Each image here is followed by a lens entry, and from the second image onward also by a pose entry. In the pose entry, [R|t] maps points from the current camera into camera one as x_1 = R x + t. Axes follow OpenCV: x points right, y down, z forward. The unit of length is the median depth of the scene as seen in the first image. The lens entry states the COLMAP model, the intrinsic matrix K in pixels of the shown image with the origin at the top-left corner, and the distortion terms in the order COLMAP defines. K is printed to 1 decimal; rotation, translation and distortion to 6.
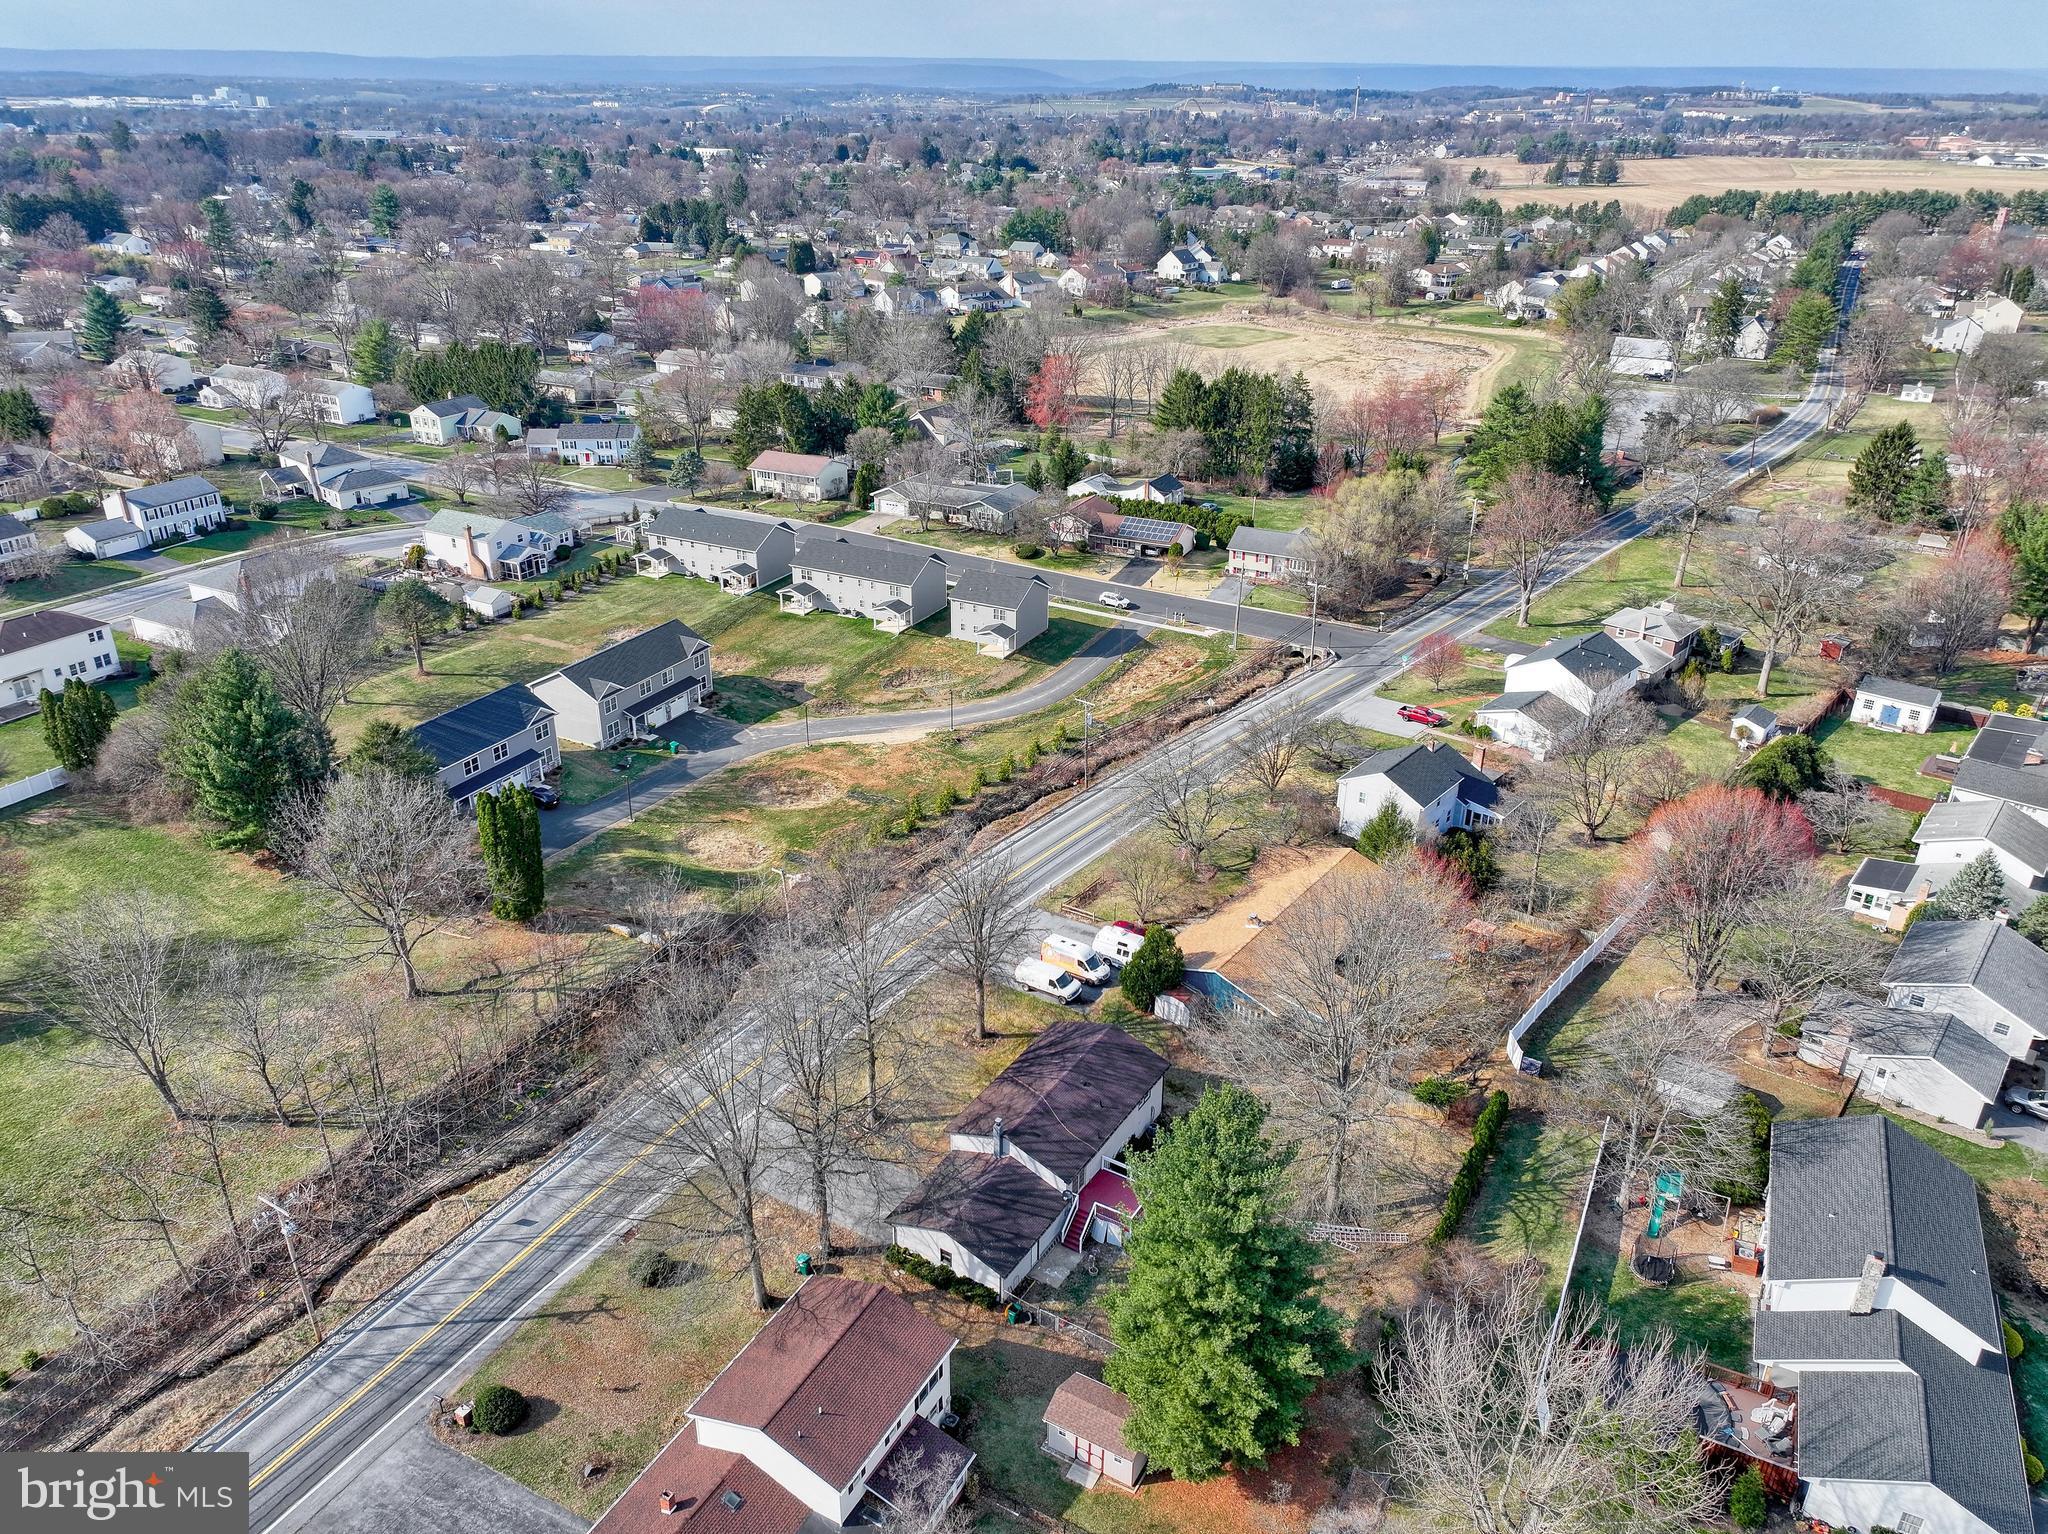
lens RADIAL K [[1443.9, 0, 1026.2], [0, 1443.9, 757.9], [0, 0, 1]] dist [0.003850, 0.013046]
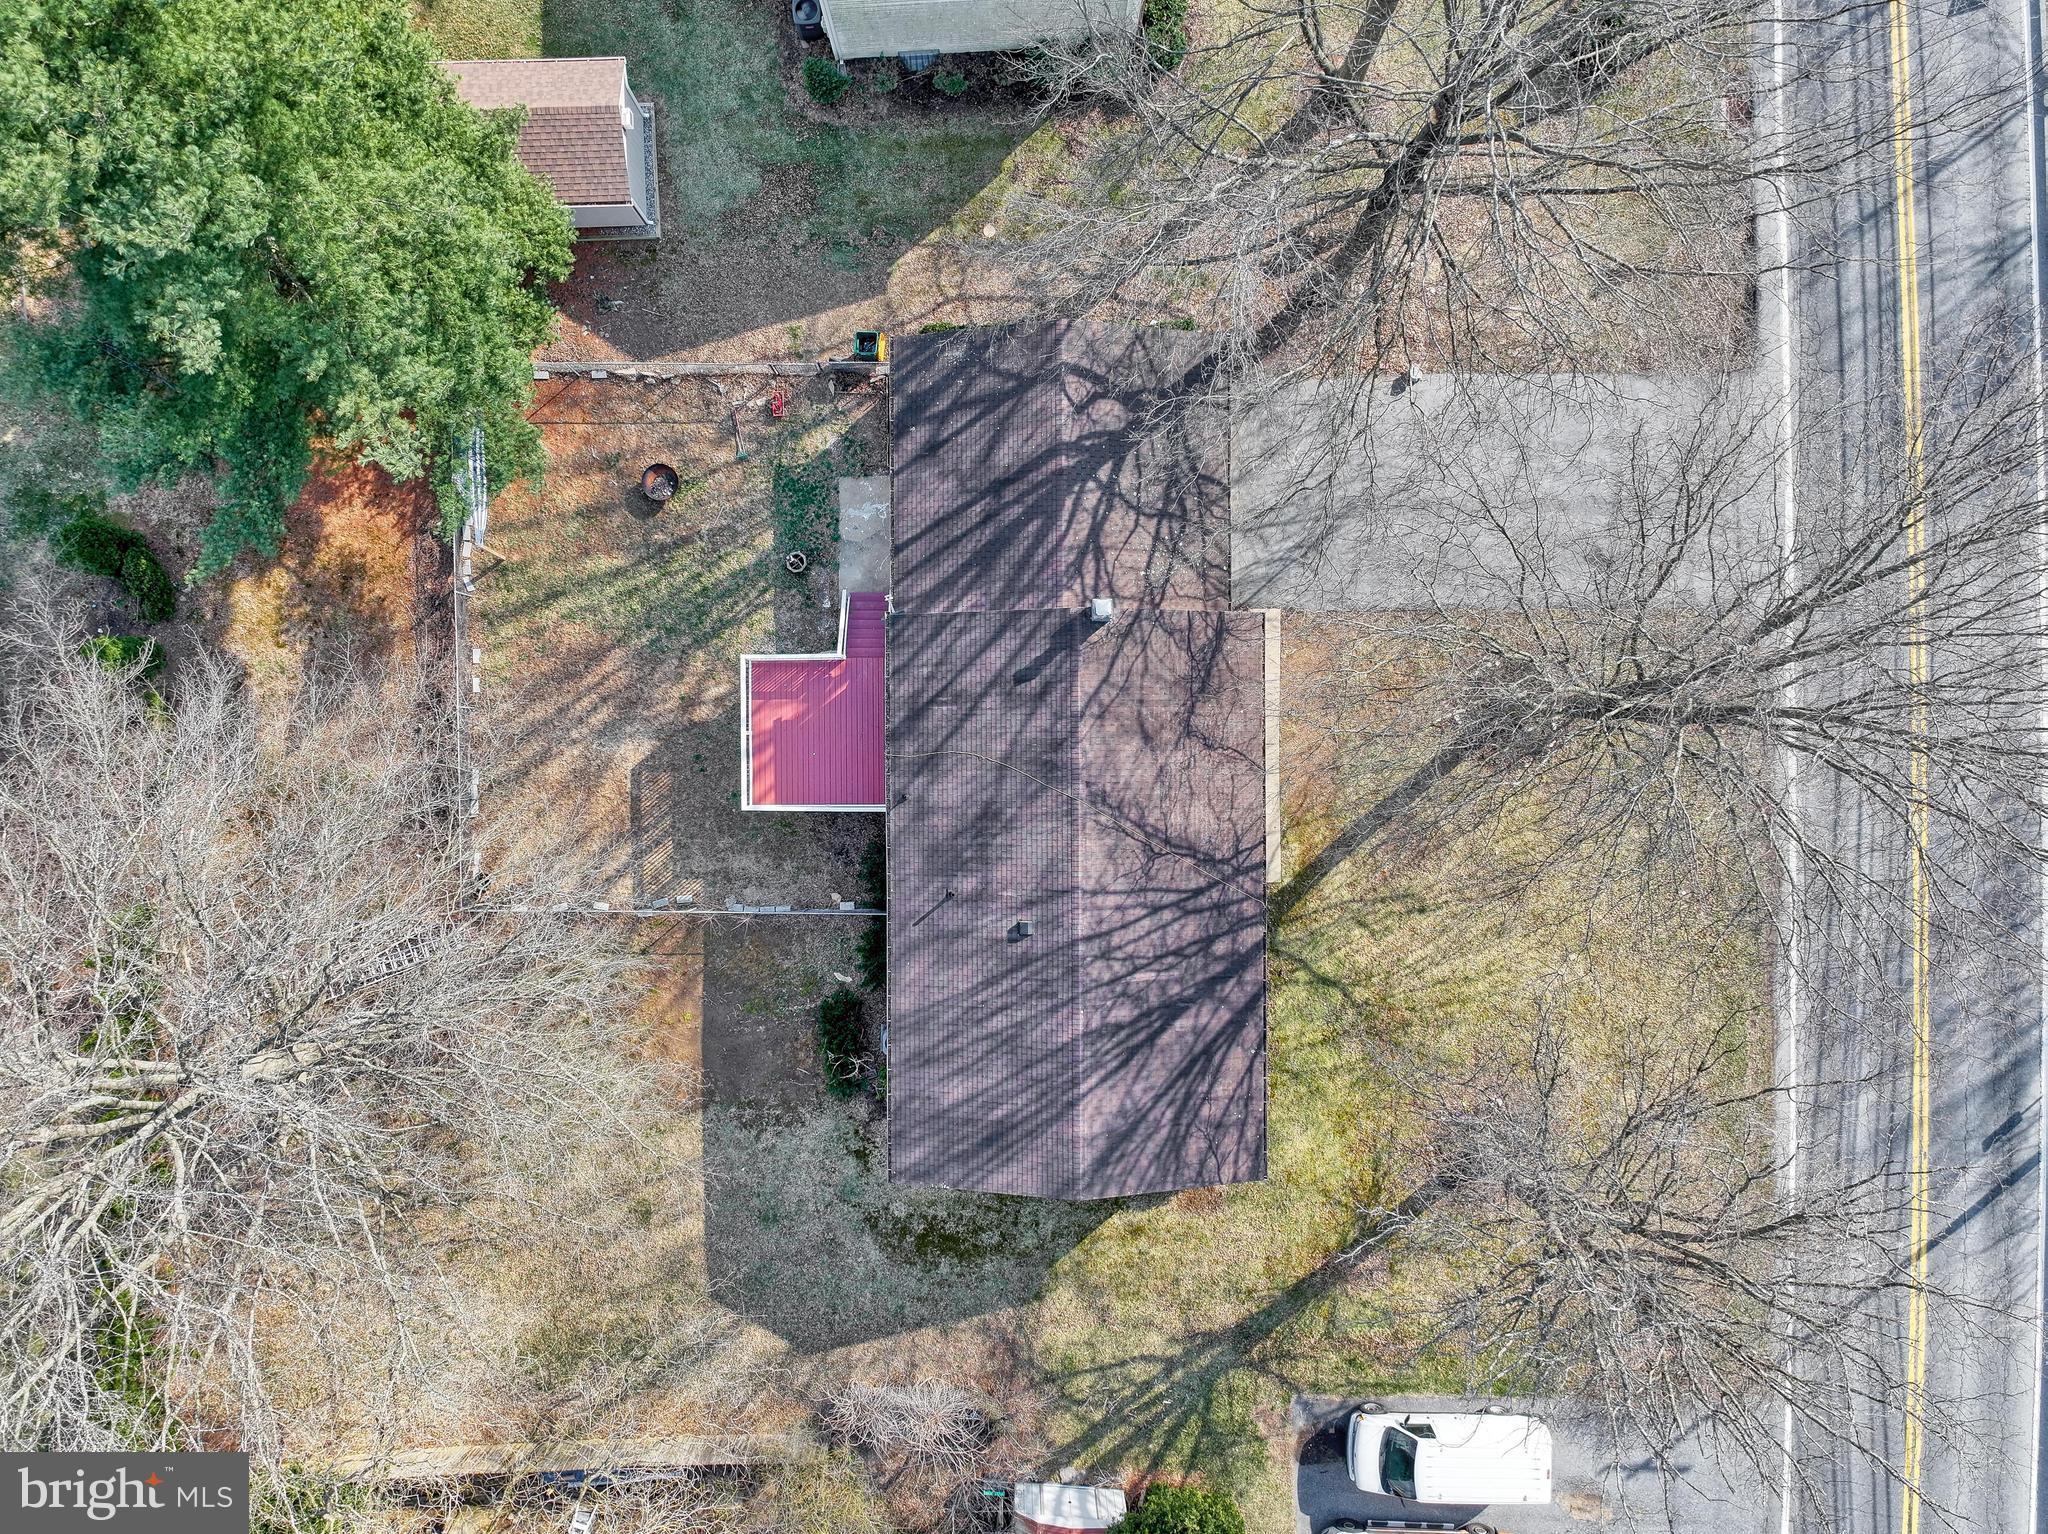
lens RADIAL K [[1443.9, 0, 1031.2], [0, 1443.9, 767.4], [0, 0, 1]] dist [0.003850, 0.013046]
pose [[-0.849504, 0.527525, -0.007777, 0.011703], [-0.230688, -0.358153, 0.904715, -0.052740], [0.474474, 0.770353, 0.425946, 0.477909]]
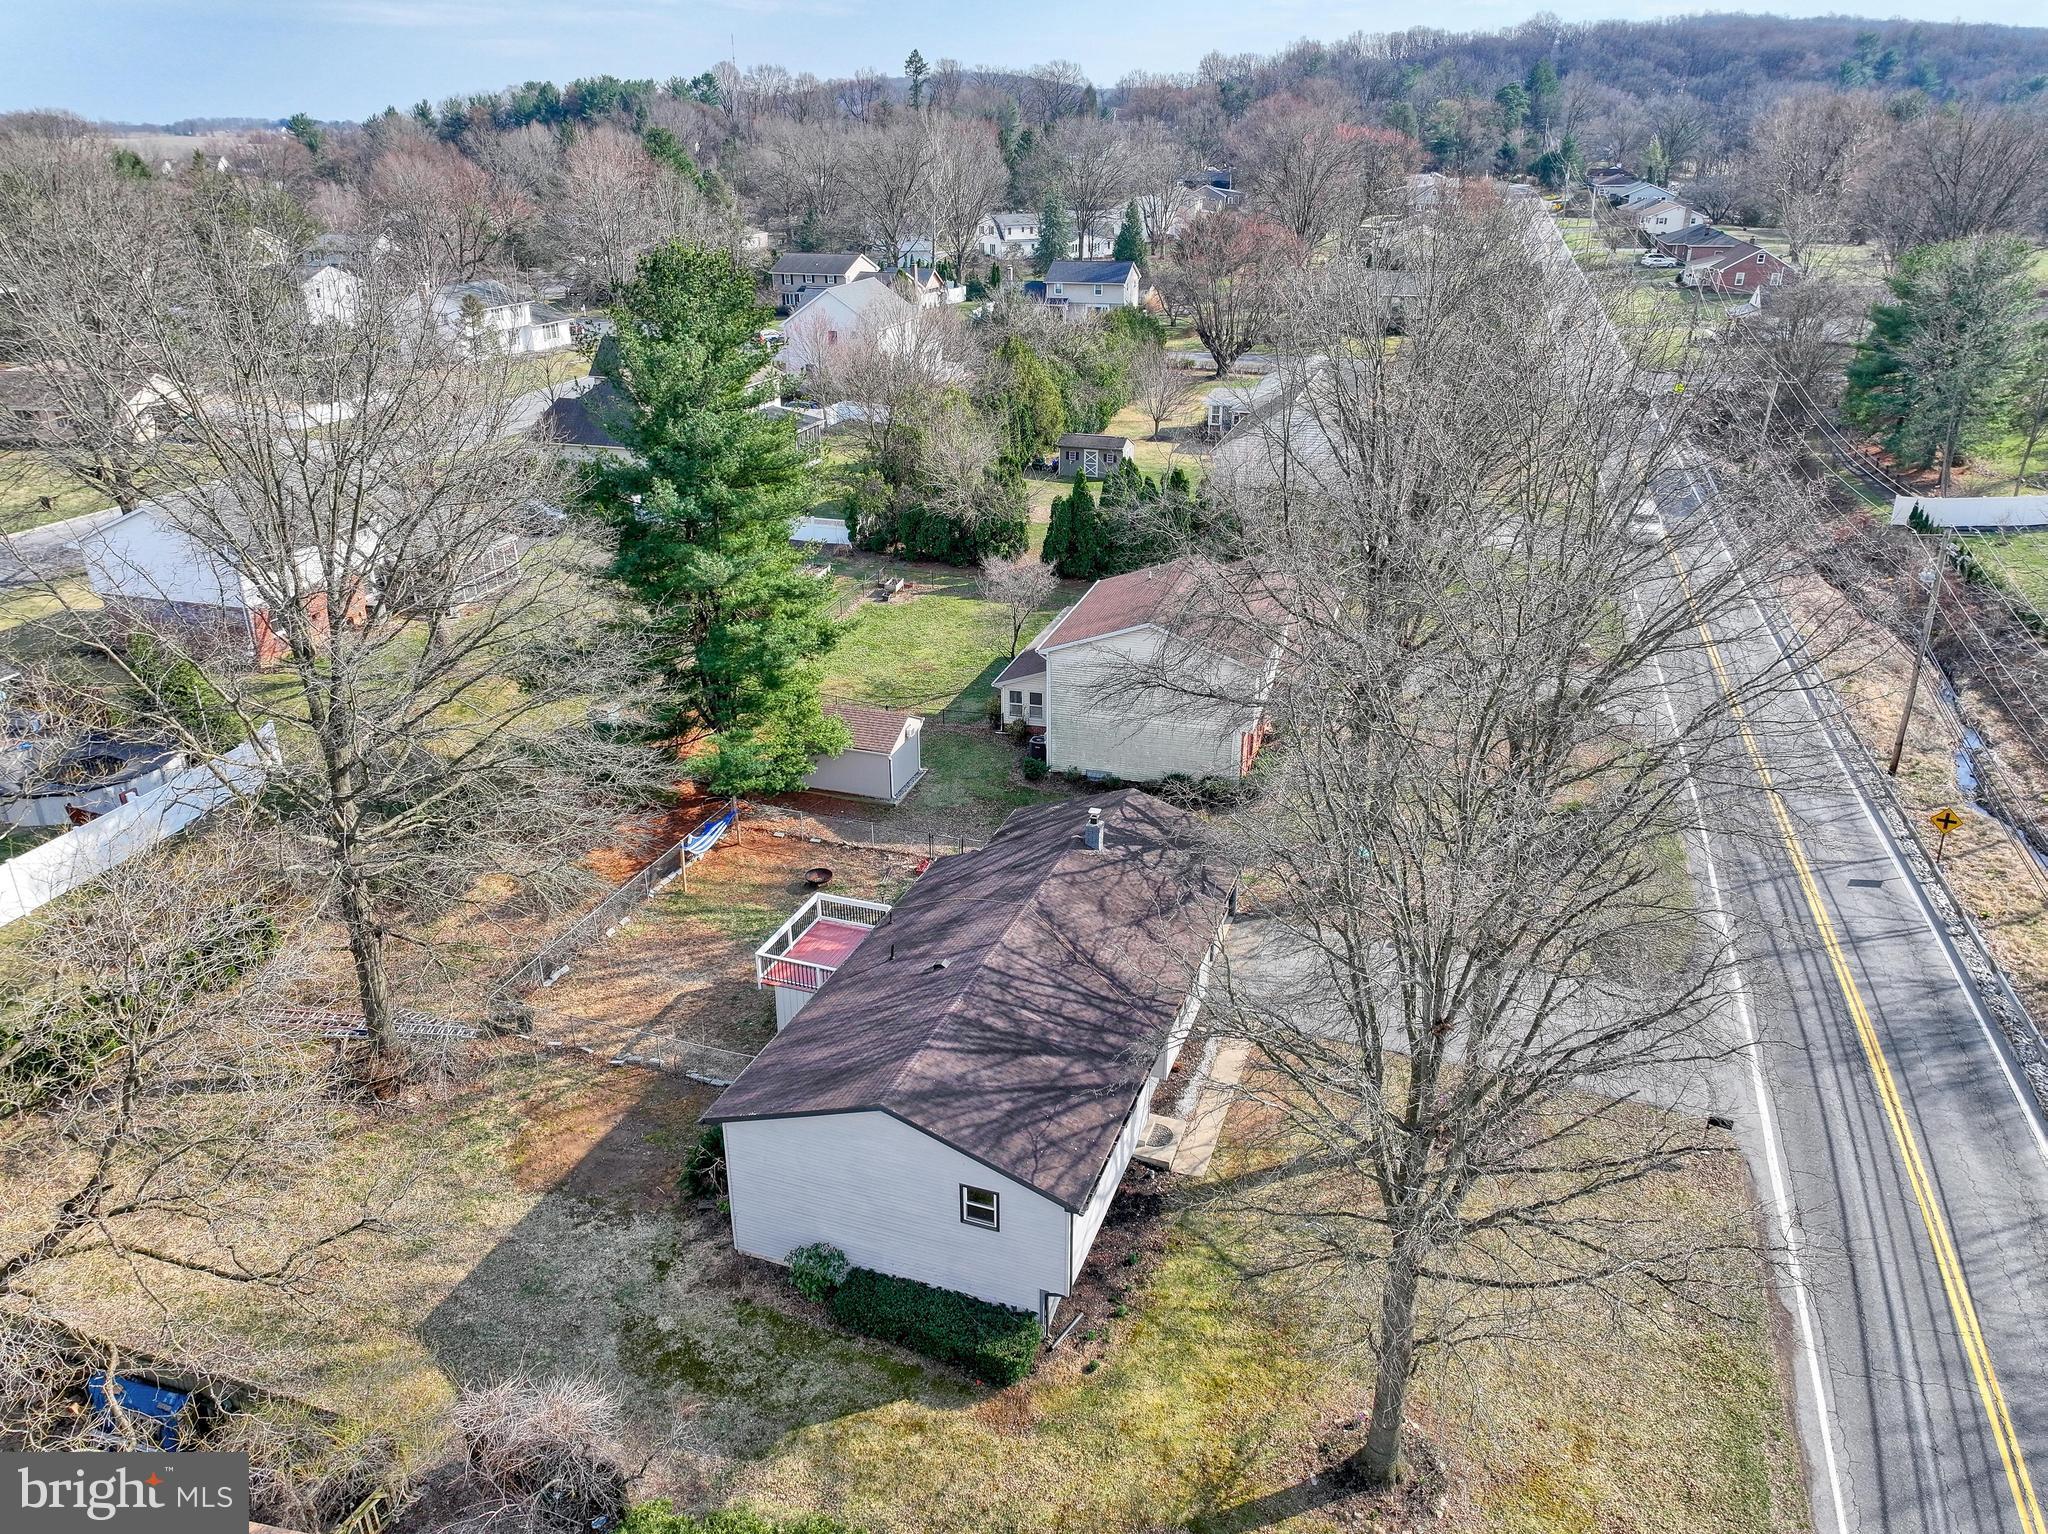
lens RADIAL K [[1443.9, 0, 1023.5], [0, 1443.9, 768.6], [0, 0, 1]] dist [0.003850, 0.013046]
pose [[-0.979274, 0.075607, -0.187901, 0.051744], [-0.090606, 0.666183, 0.740264, -0.061909], [0.181146, 0.741946, -0.645525, 0.715210]]
